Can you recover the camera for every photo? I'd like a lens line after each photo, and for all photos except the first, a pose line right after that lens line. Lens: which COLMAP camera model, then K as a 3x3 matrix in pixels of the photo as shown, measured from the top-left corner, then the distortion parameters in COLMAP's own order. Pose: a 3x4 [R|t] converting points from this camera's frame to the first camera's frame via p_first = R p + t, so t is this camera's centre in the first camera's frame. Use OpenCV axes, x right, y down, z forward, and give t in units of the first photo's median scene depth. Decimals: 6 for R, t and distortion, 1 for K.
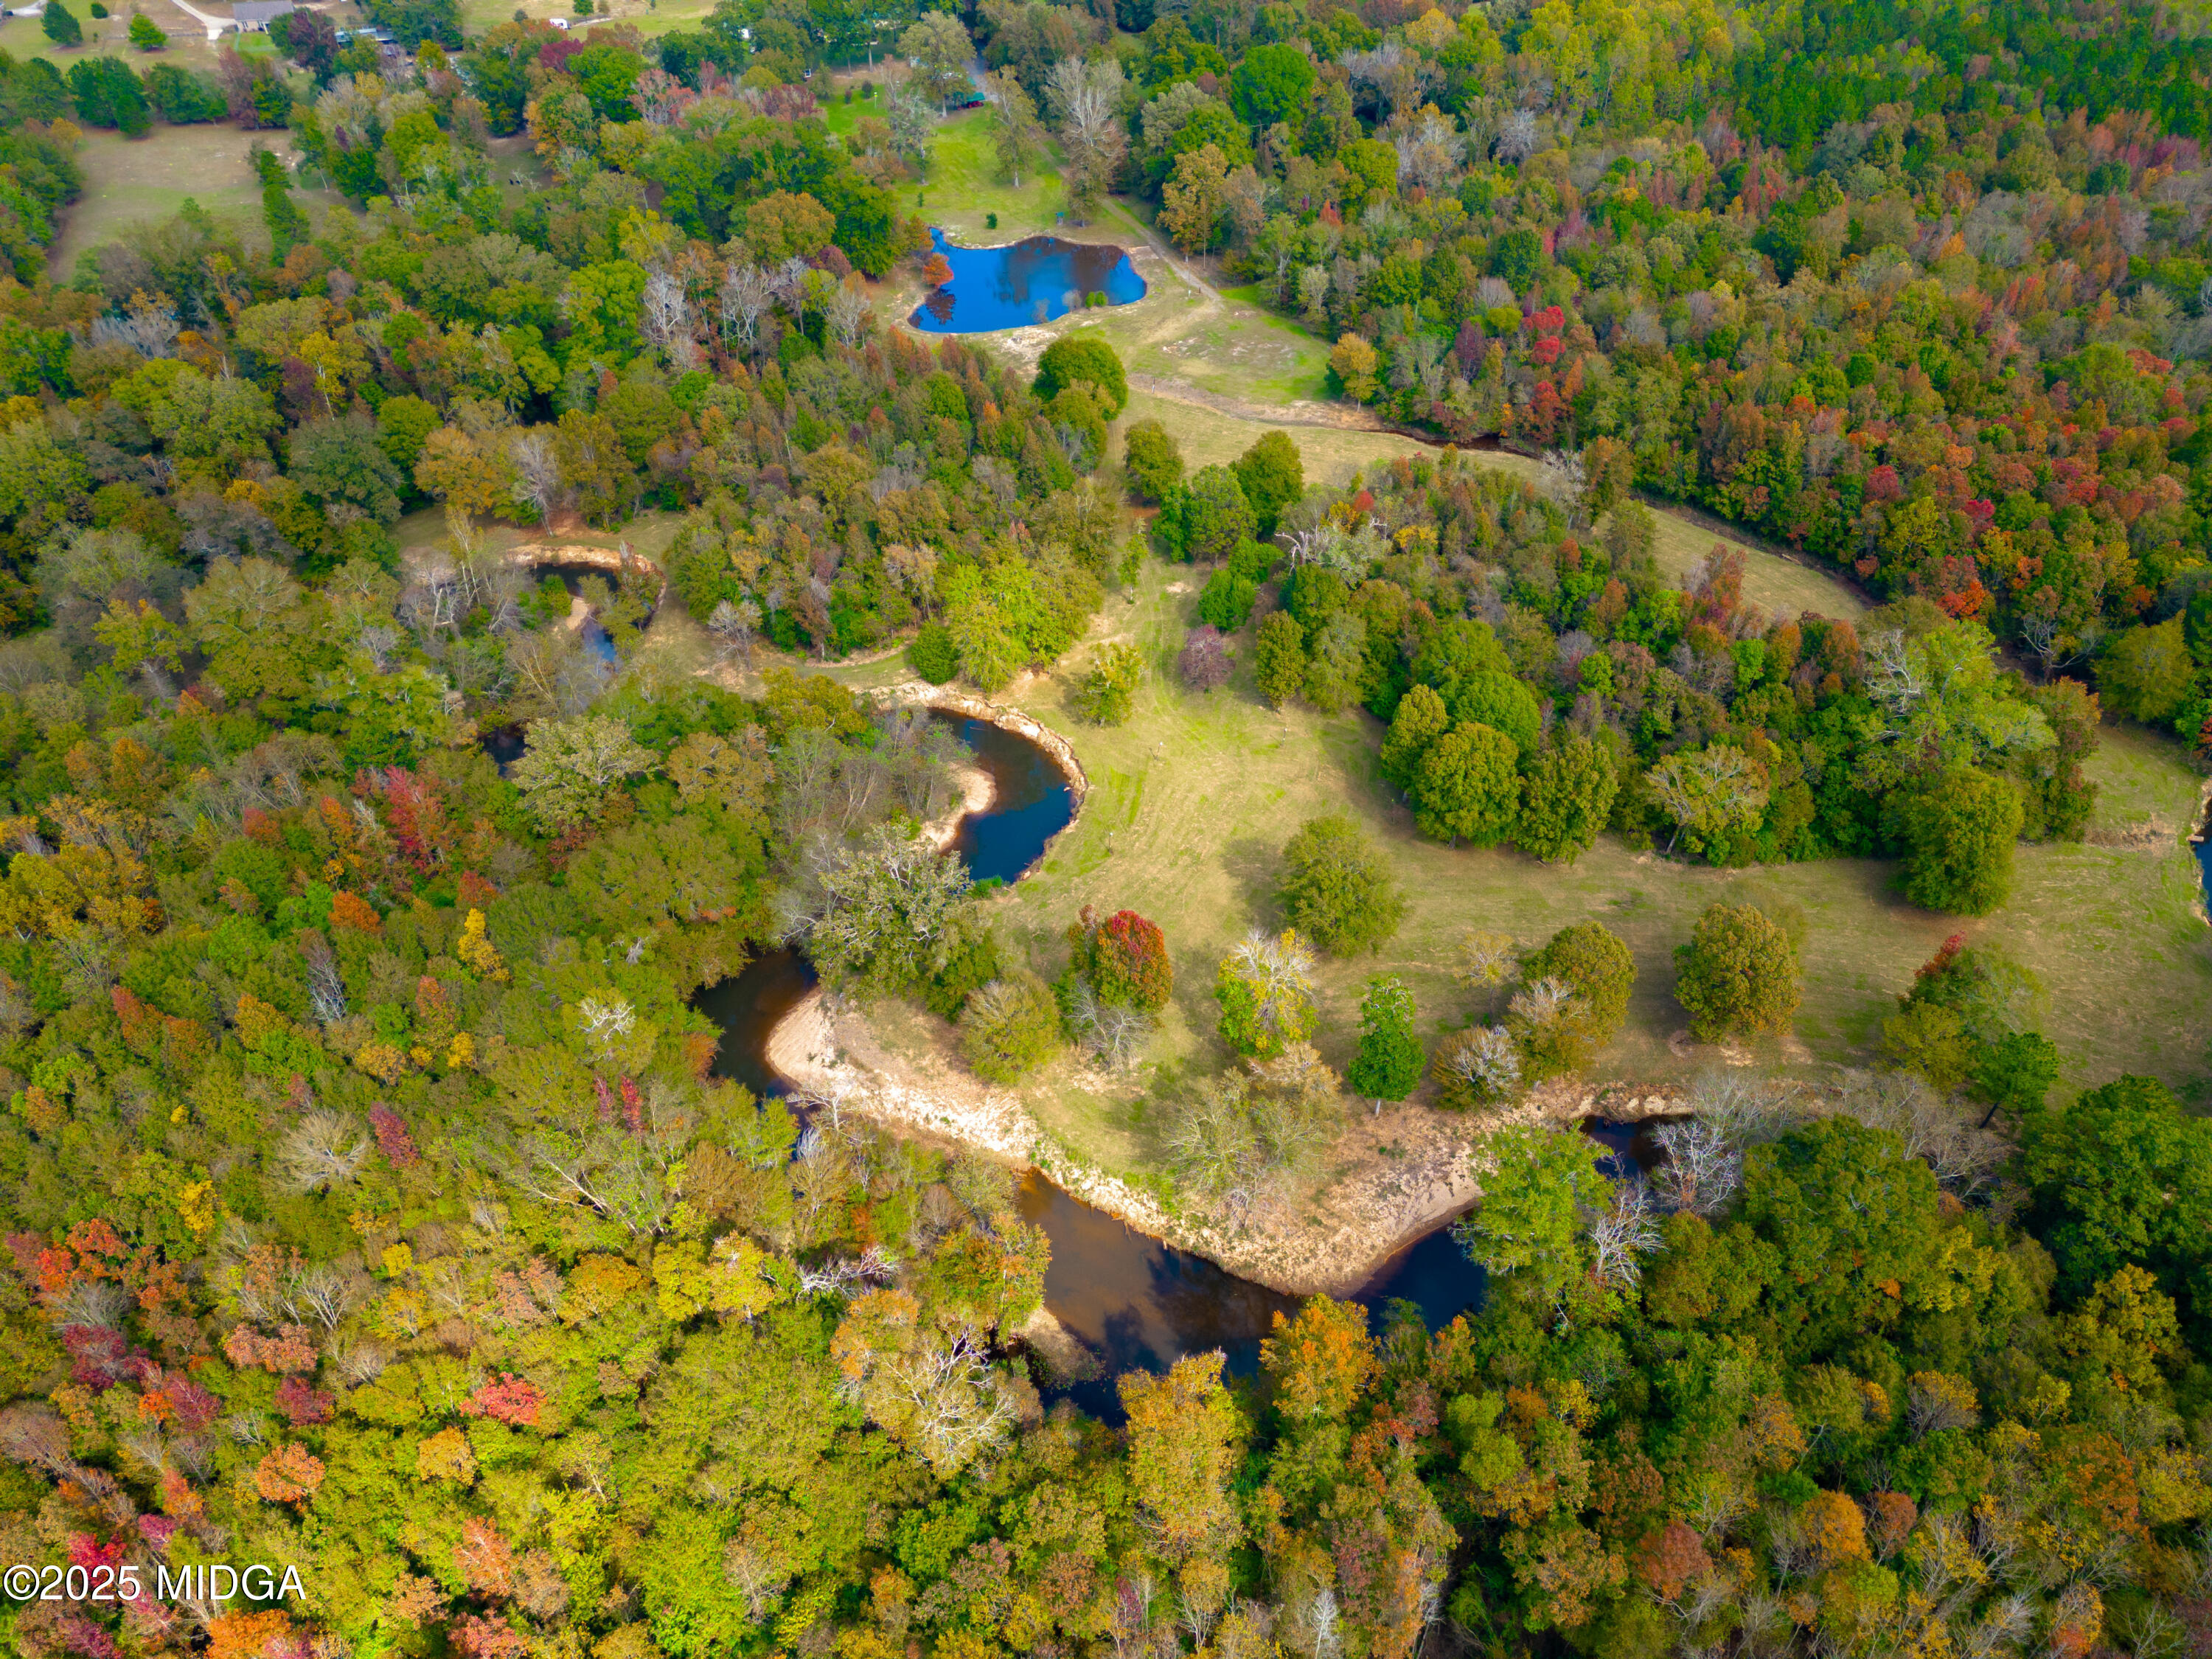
lens RADIAL K [[1569.3, 0, 1106.0], [0, 1569.3, 829.5], [0, 0, 1]] dist [0.079665, -0.065394]
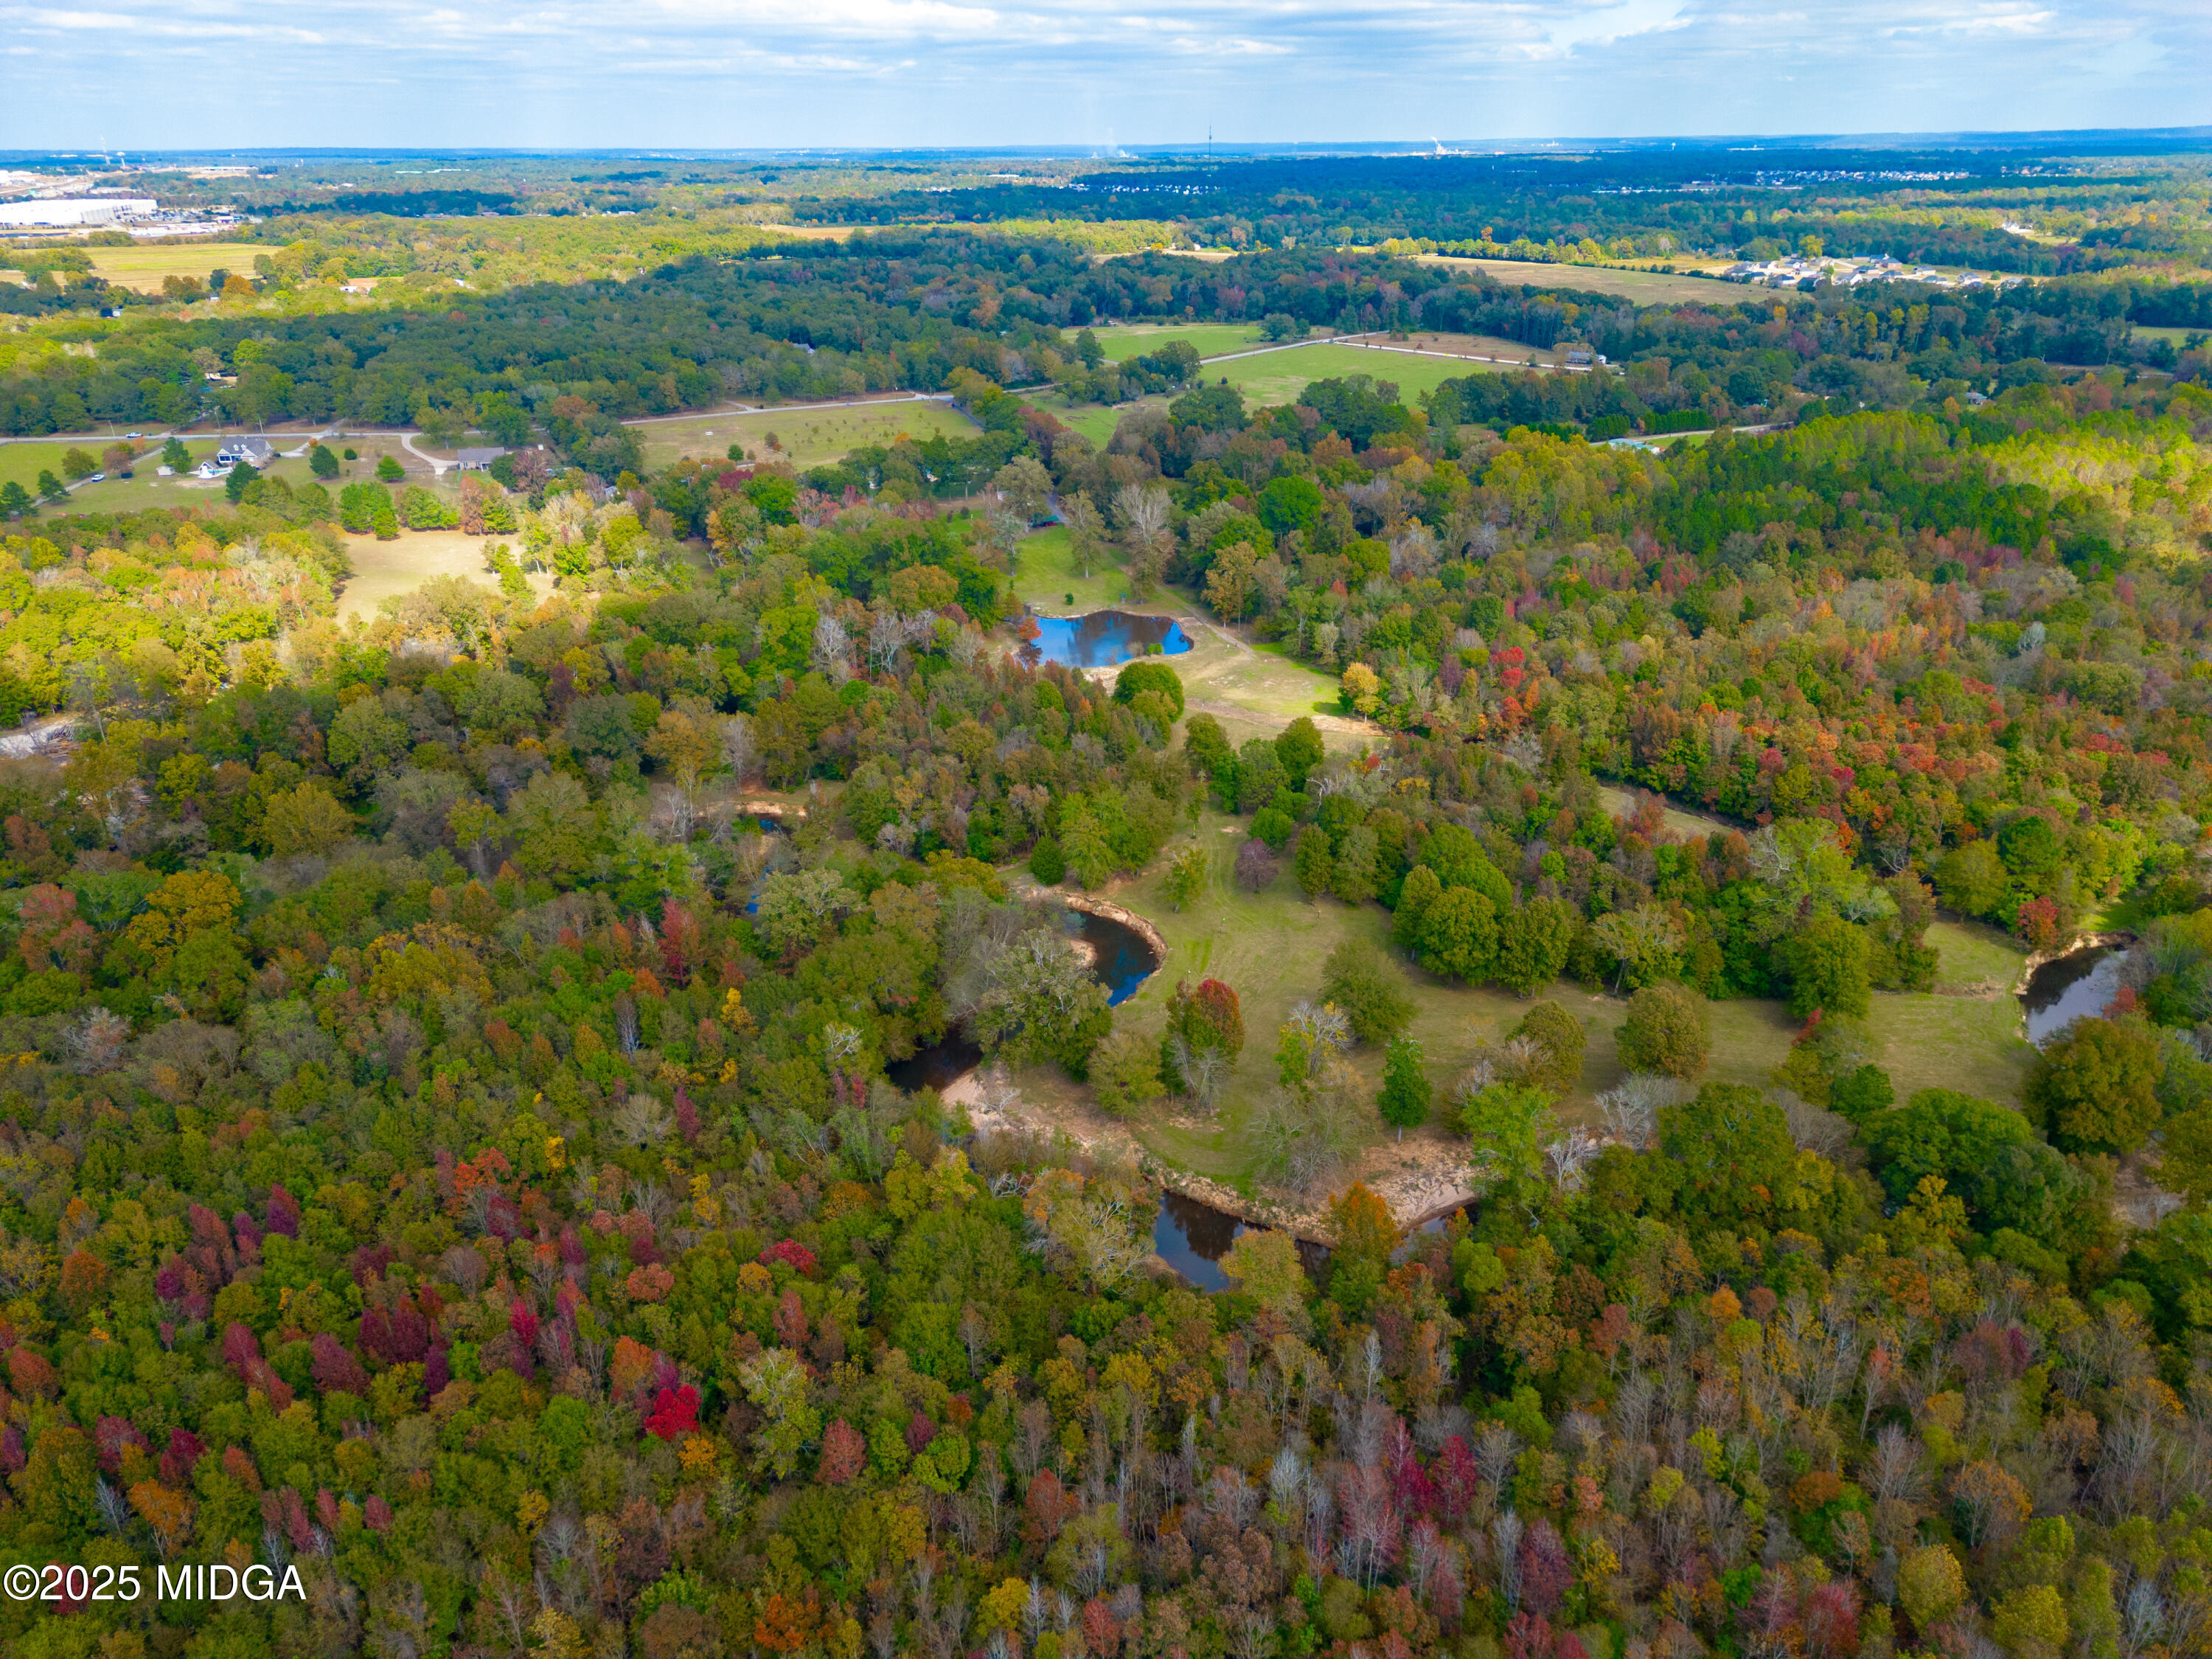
lens RADIAL K [[1556.9, 0, 1106.0], [0, 1556.9, 829.5], [0, 0, 1]] dist [0.096593, -0.094699]
pose [[0.999875, 0.012692, -0.009387, -0.040664], [-0.014706, 0.965056, -0.261631, 0.167874], [0.005738, 0.261737, 0.965122, -0.213656]]
